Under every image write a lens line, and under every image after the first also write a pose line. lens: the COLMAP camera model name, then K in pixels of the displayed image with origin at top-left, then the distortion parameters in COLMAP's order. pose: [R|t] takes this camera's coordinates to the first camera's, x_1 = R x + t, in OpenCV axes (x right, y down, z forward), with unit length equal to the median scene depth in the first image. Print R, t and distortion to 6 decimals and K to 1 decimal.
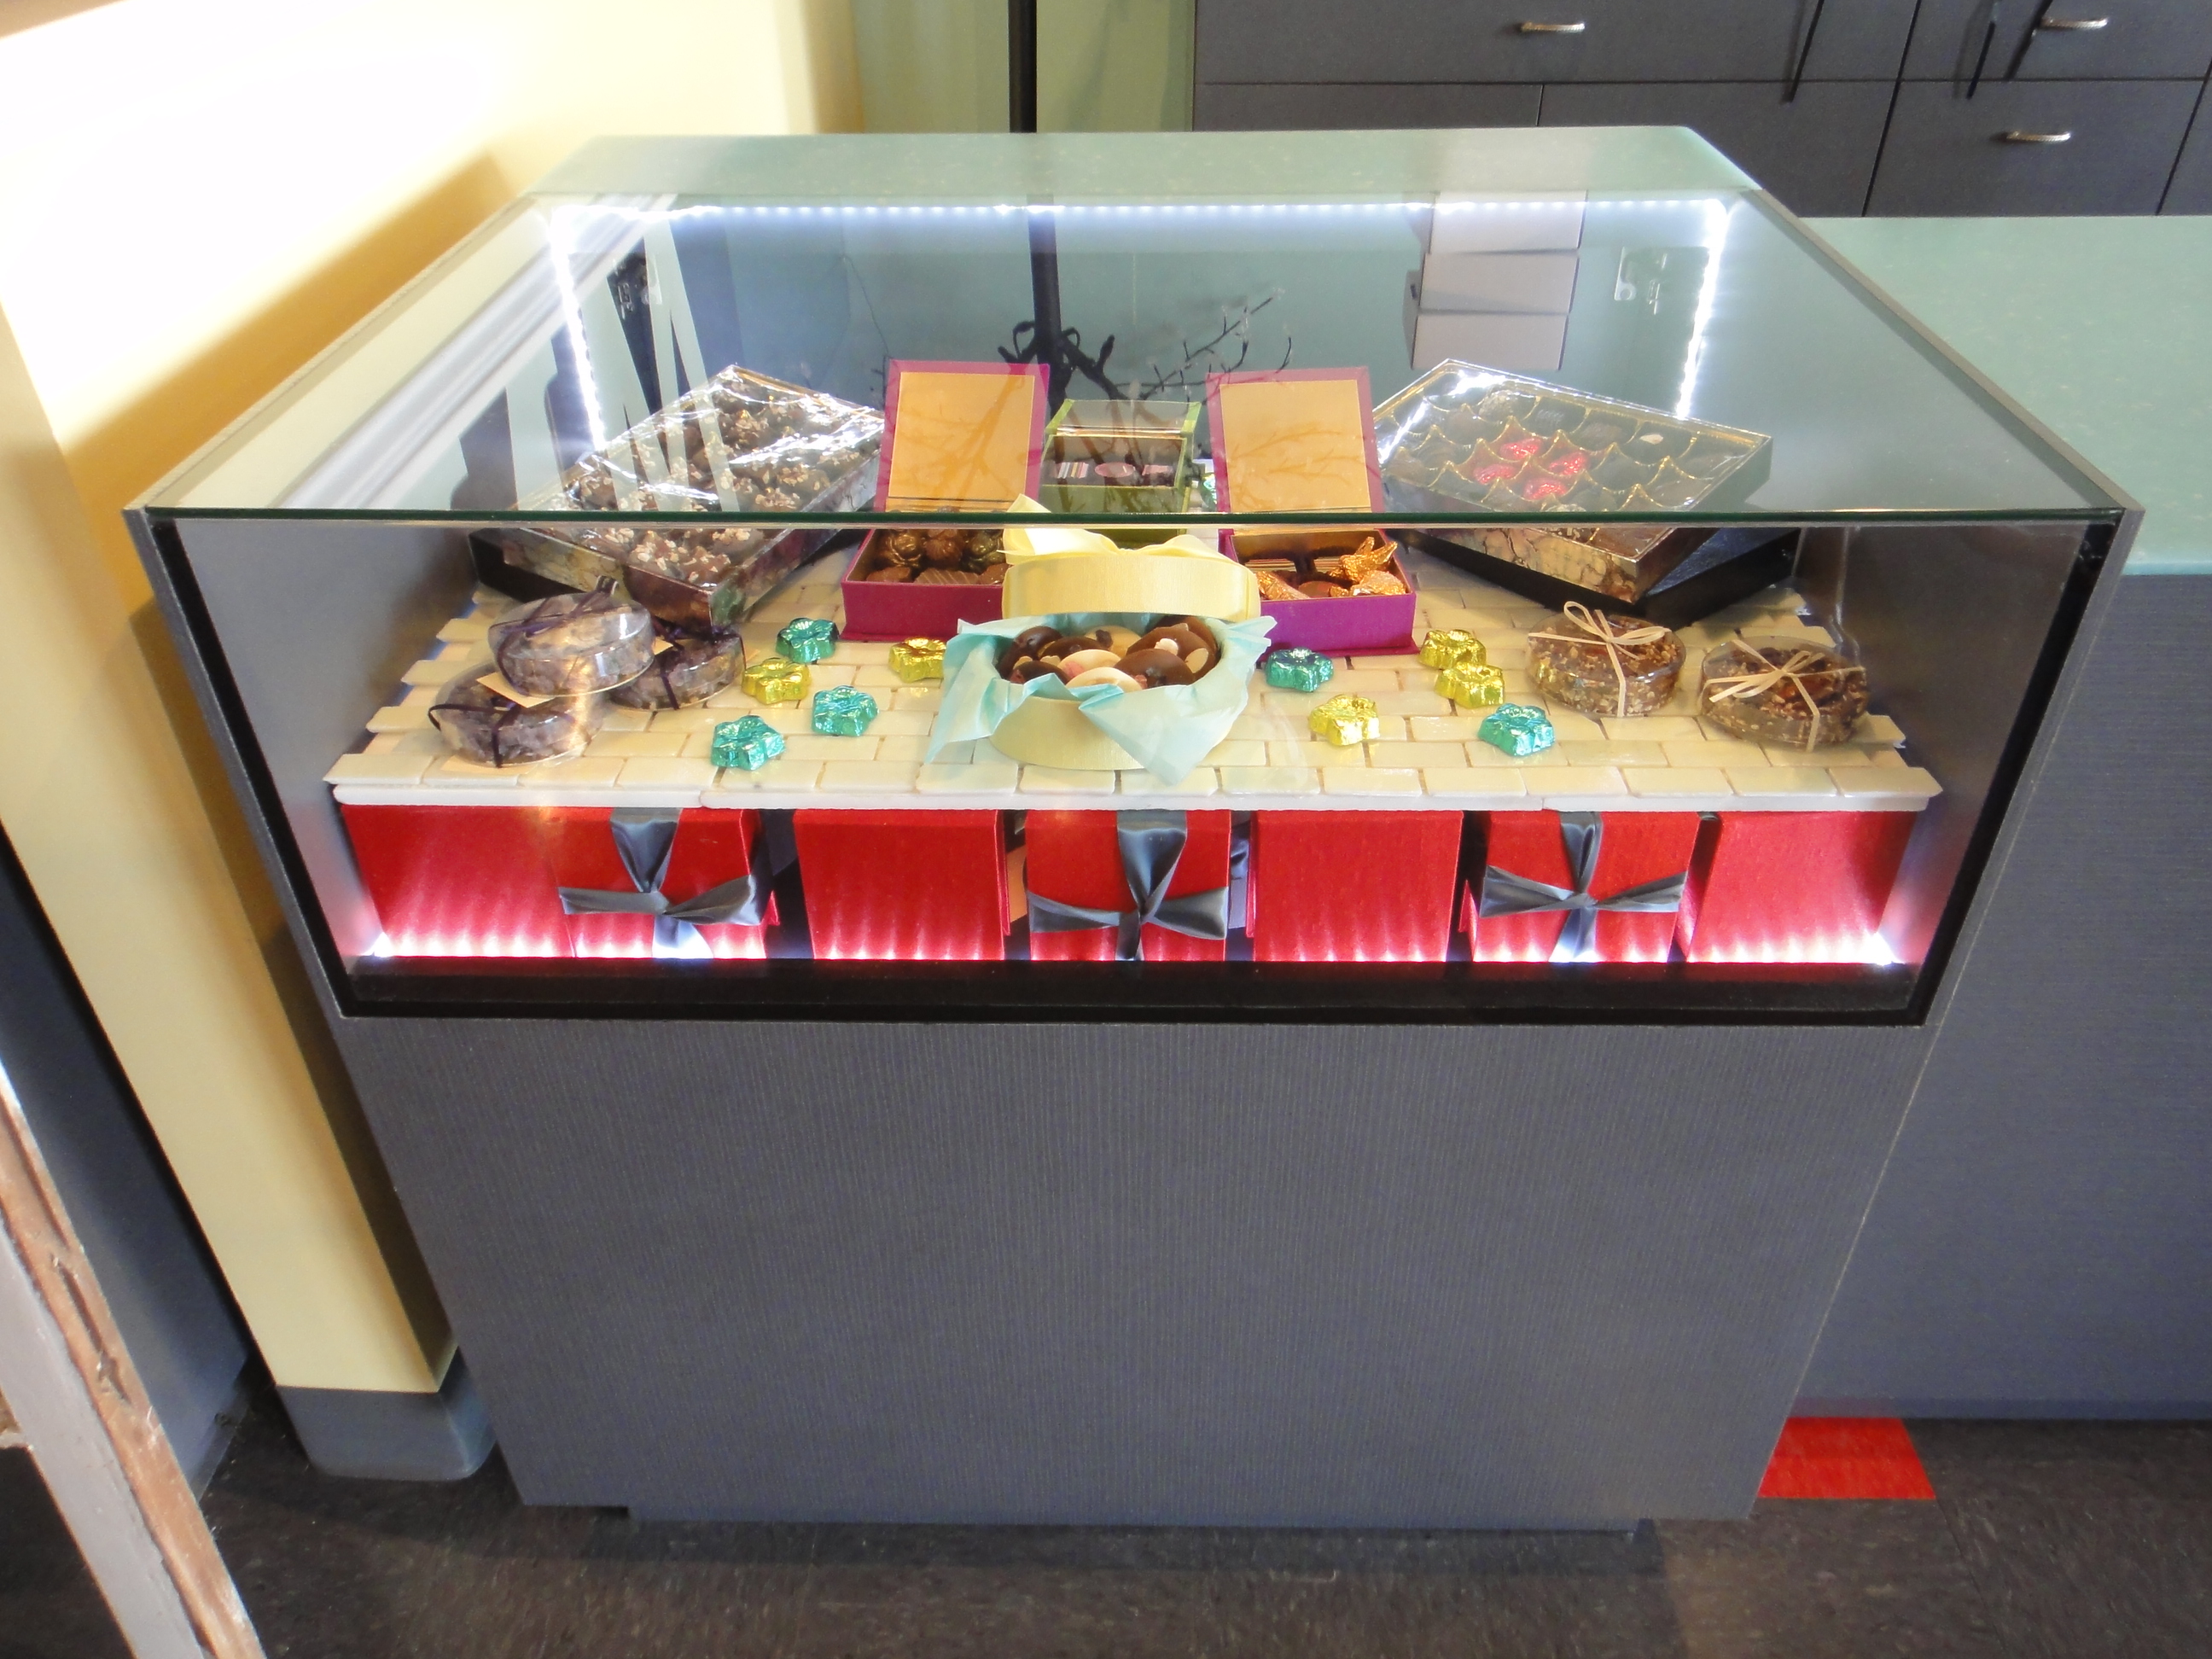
lens RADIAL K [[1612.9, 0, 1106.0], [0, 1612.9, 829.5], [0, 0, 1]] dist [0.002851, 0.003811]
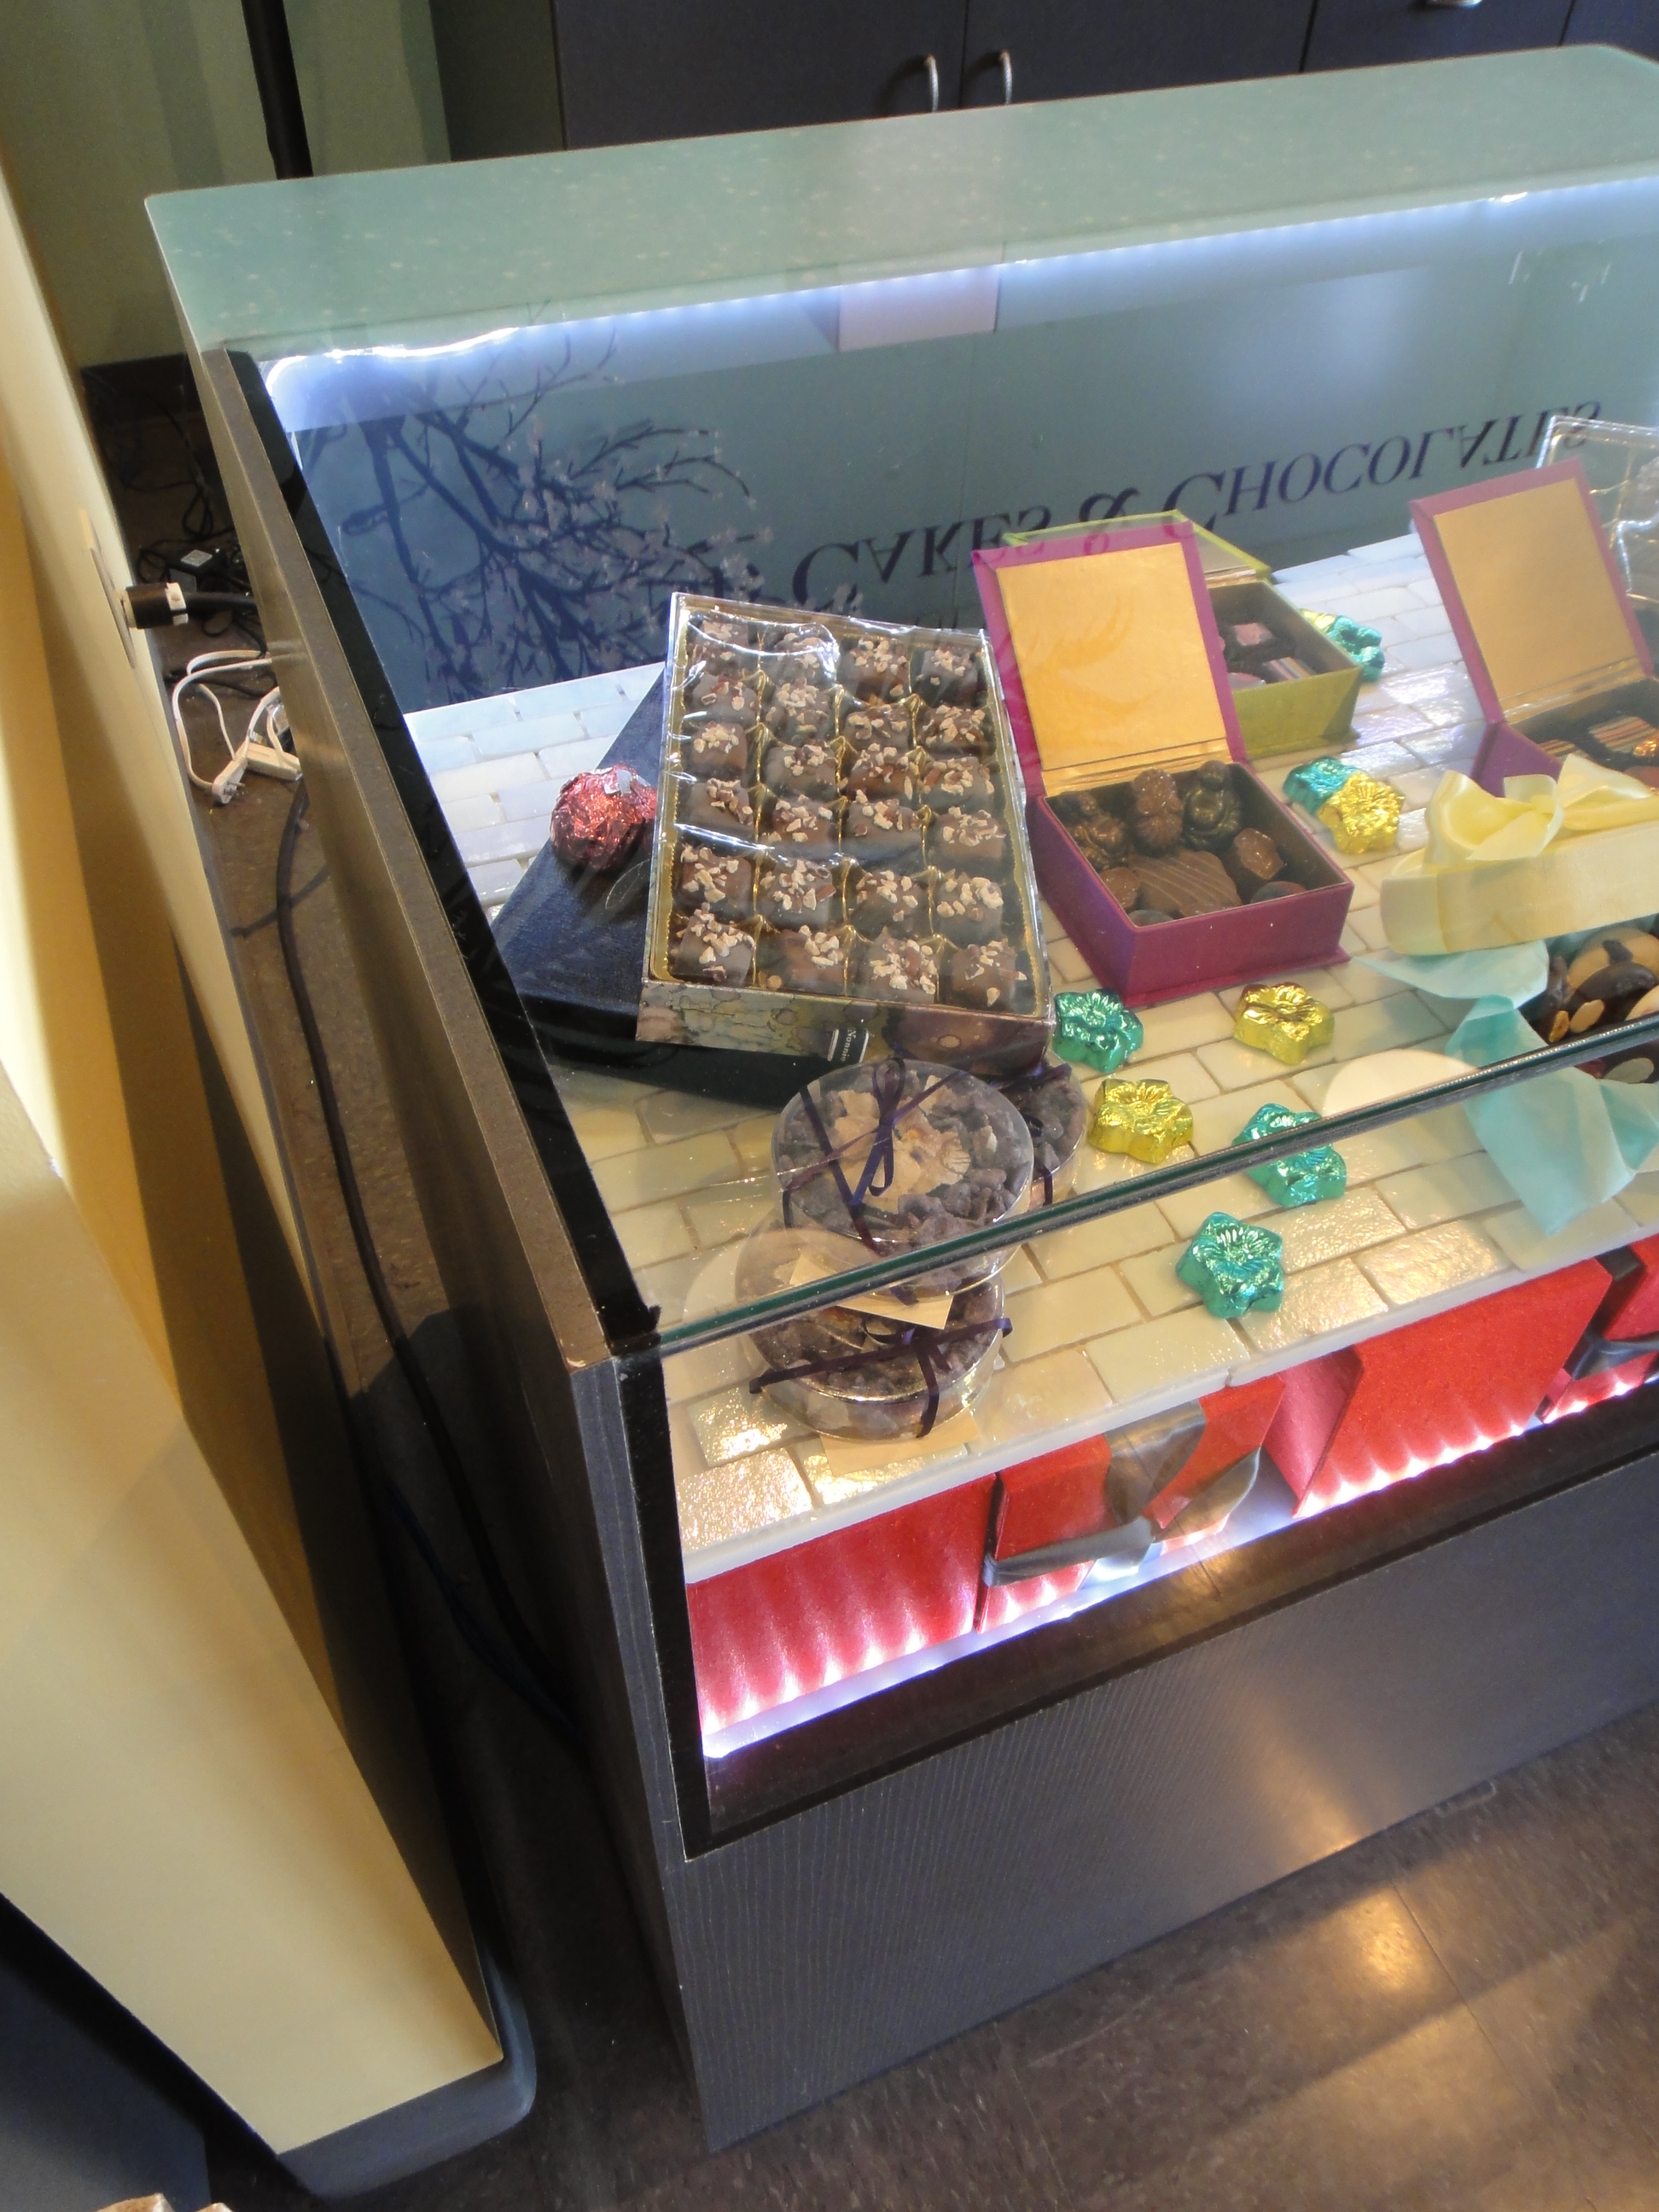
lens RADIAL K [[1599.2, 0, 835.4], [0, 1599.2, 1153.8], [0, 0, 1]] dist [0.003936, -0.000363]
pose [[0.909857, -0.284655, 0.301879, -0.487245], [0.214283, 0.945390, 0.245604, -0.256597], [-0.355306, -0.158777, 0.921166, 0.422186]]
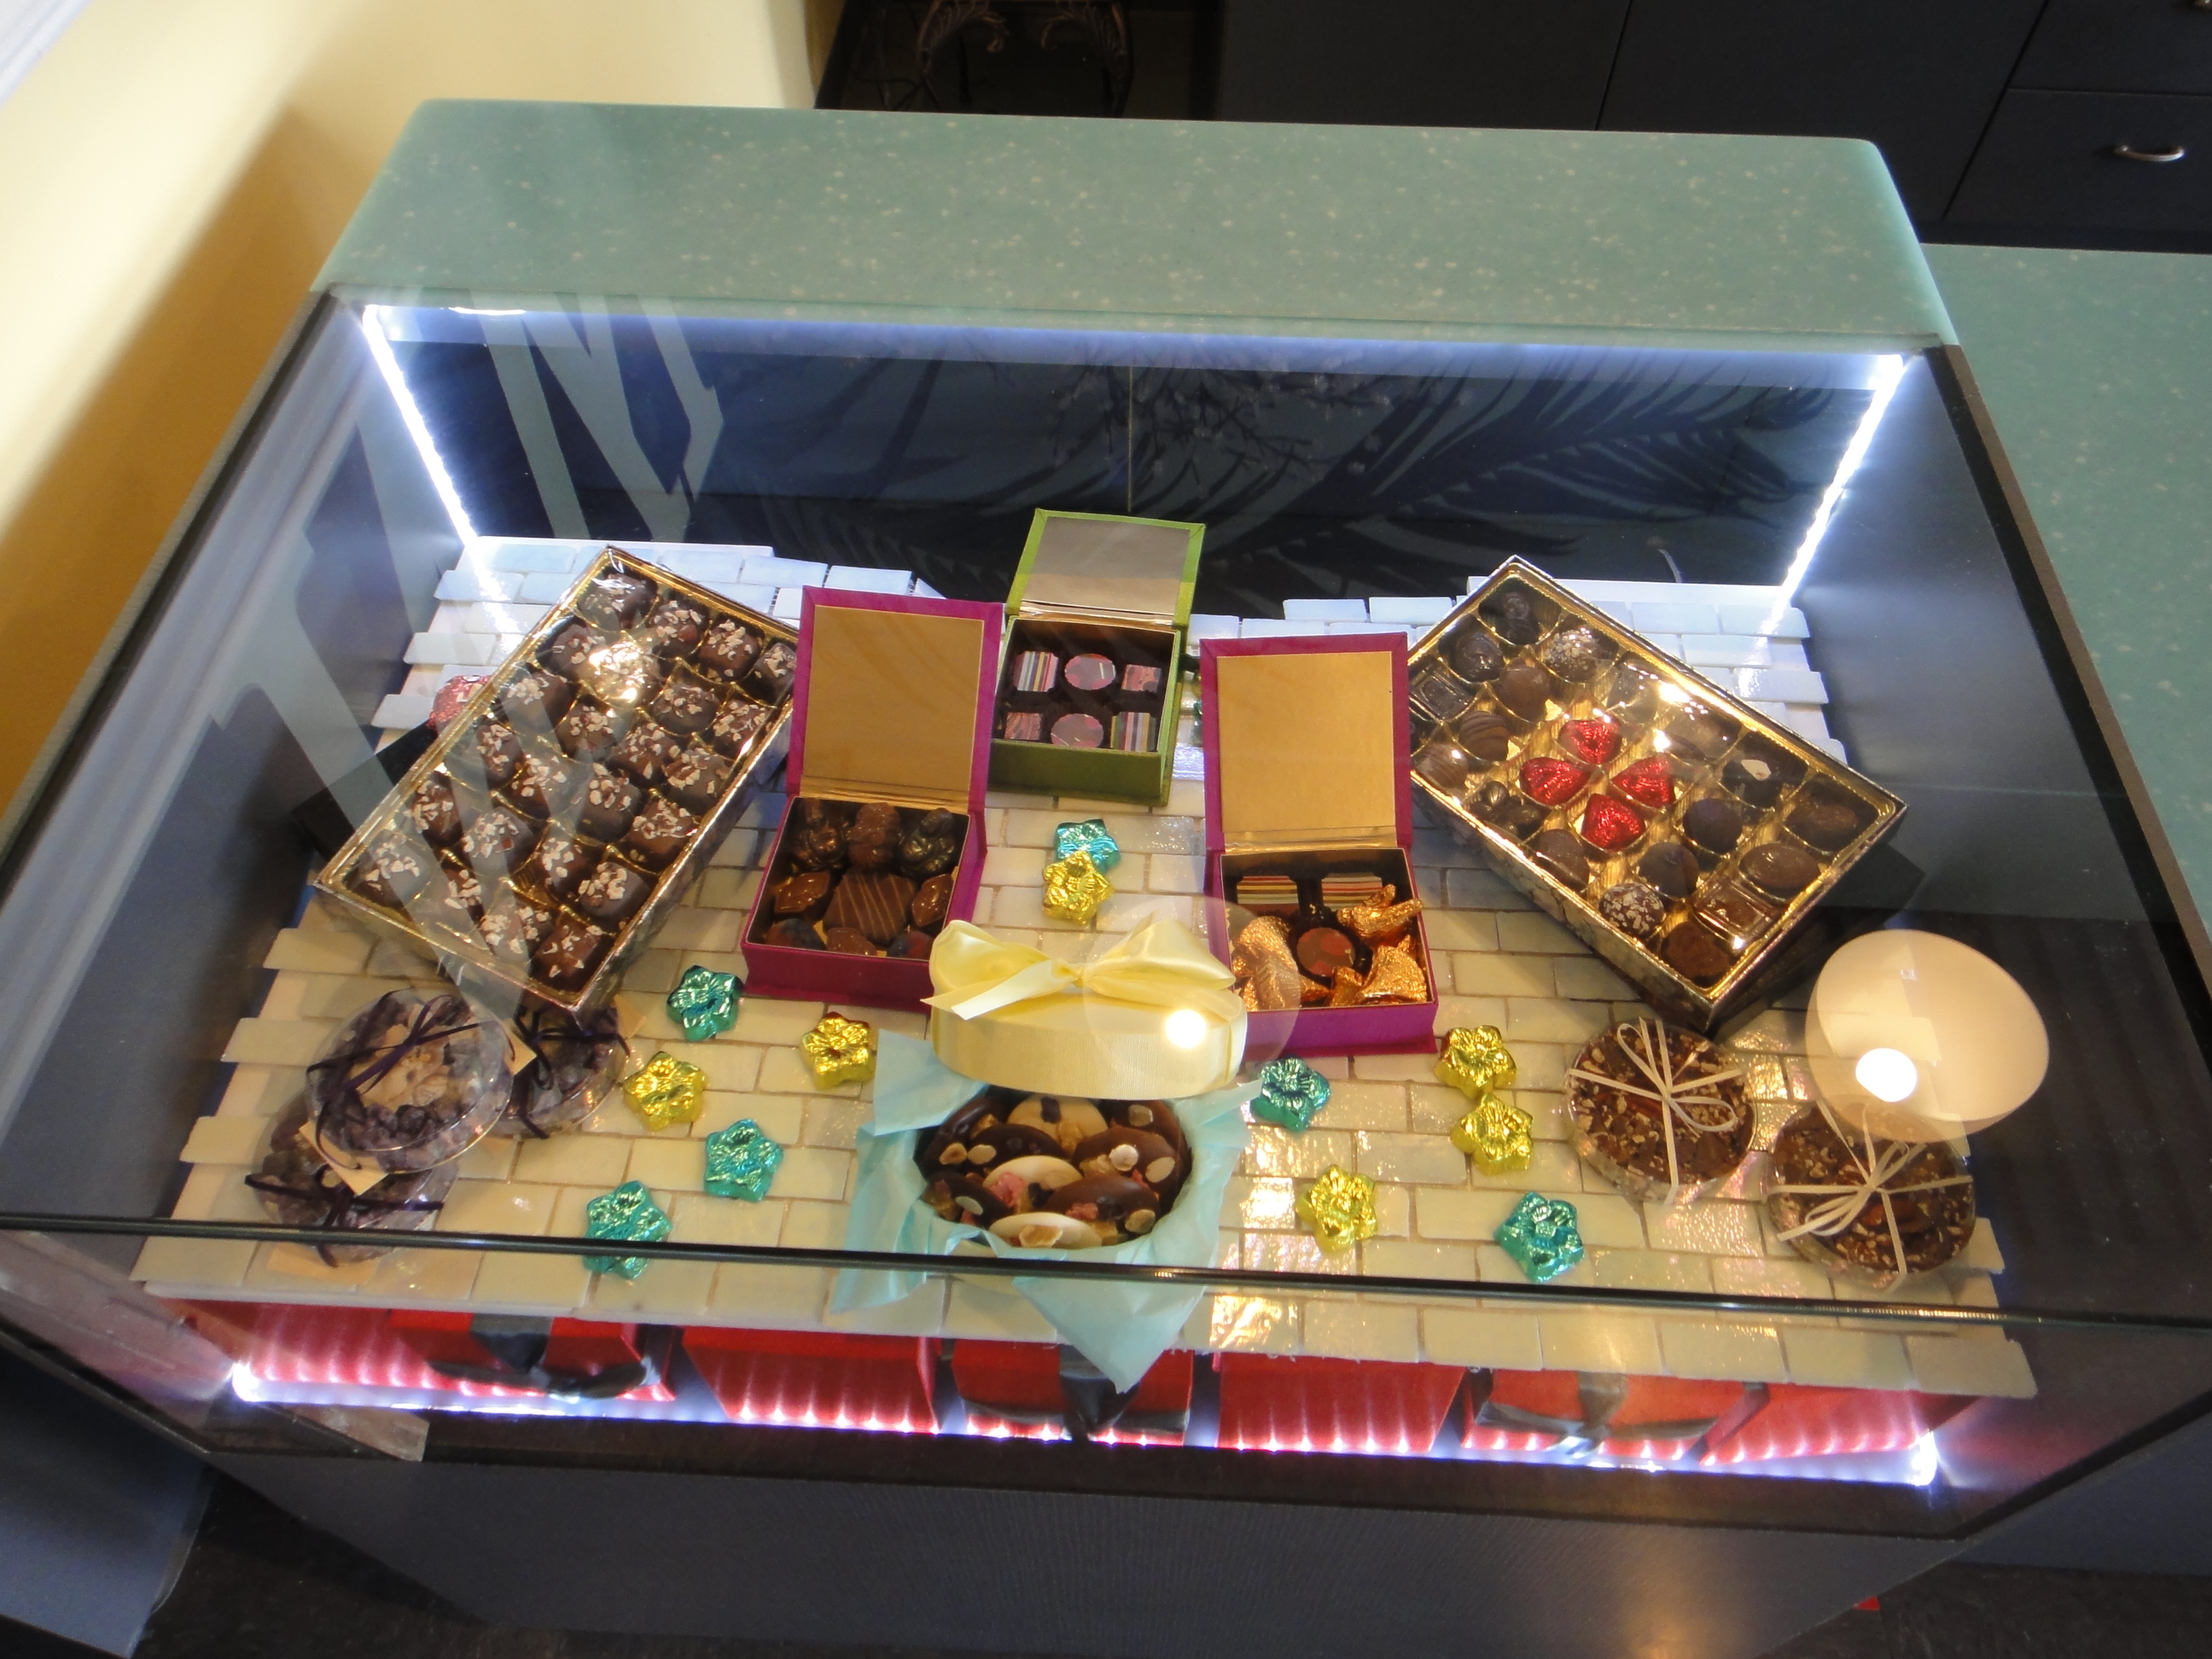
lens RADIAL K [[1599.2, 0, 1113.7], [0, 1599.2, 860.2], [0, 0, 1]] dist [0.003936, -0.000363]
pose [[0.999641, 0.026311, -0.005041, 0.028544], [-0.023292, 0.946555, 0.321701, -0.458811], [0.013236, -0.321468, 0.946828, 0.244753]]
